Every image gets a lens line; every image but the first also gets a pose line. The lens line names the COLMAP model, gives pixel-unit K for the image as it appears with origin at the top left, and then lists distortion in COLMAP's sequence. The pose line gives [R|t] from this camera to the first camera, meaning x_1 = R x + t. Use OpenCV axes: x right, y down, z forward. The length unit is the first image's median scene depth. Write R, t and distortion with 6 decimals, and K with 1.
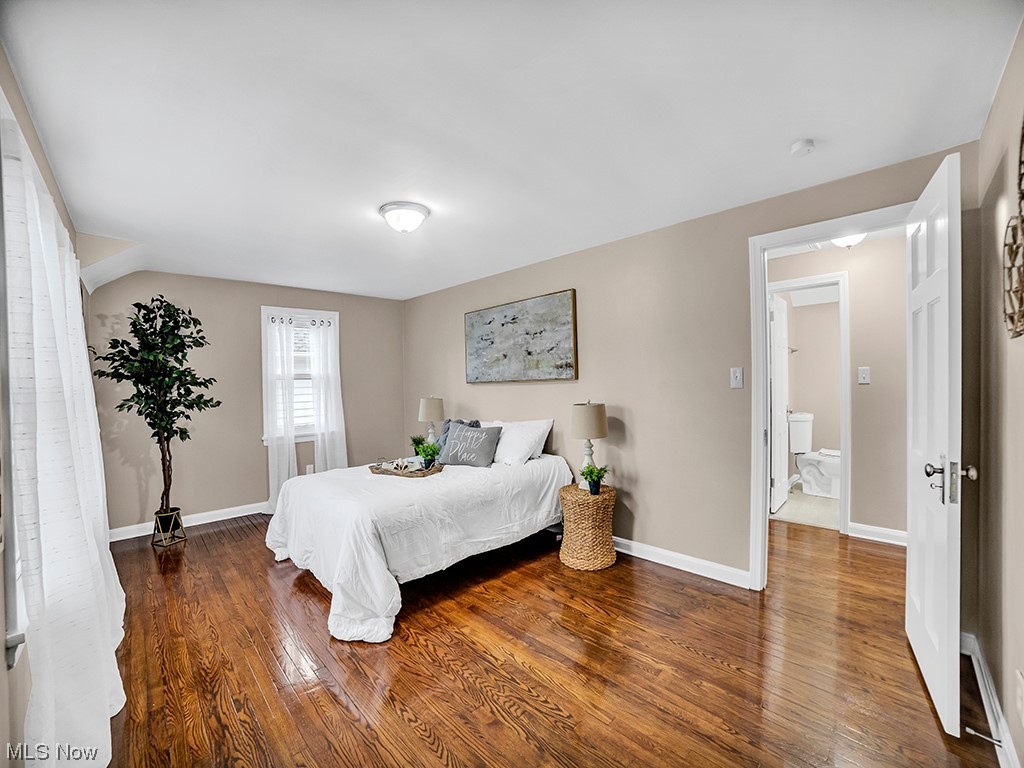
lens RADIAL K [[437.7, 0, 514.2], [0, 437.7, 385.4], [0, 0, 1]] dist [-0.019655, 0.000315]
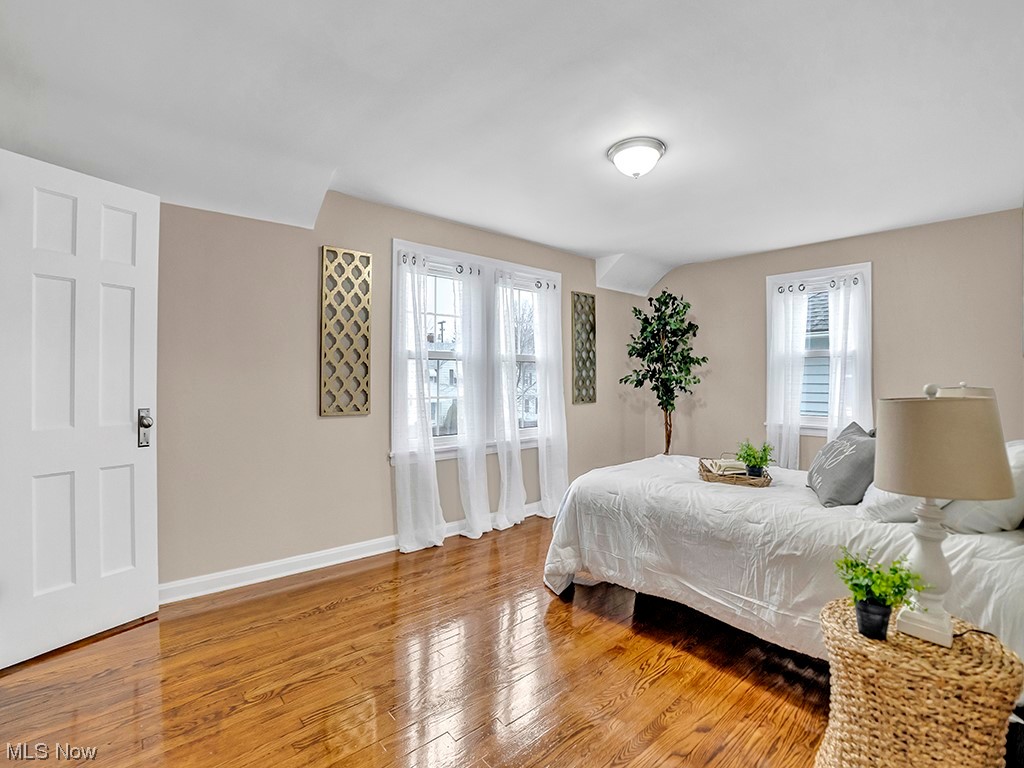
lens RADIAL K [[480.7, 0, 514.4], [0, 480.7, 384.8], [0, 0, 1]] dist [-0.001769, -0.000115]
pose [[-0.026519, 0.029289, -0.999219, 0.693160], [-0.024180, 0.999259, 0.029932, 0.037970], [0.999356, 0.024954, -0.025791, 0.809698]]
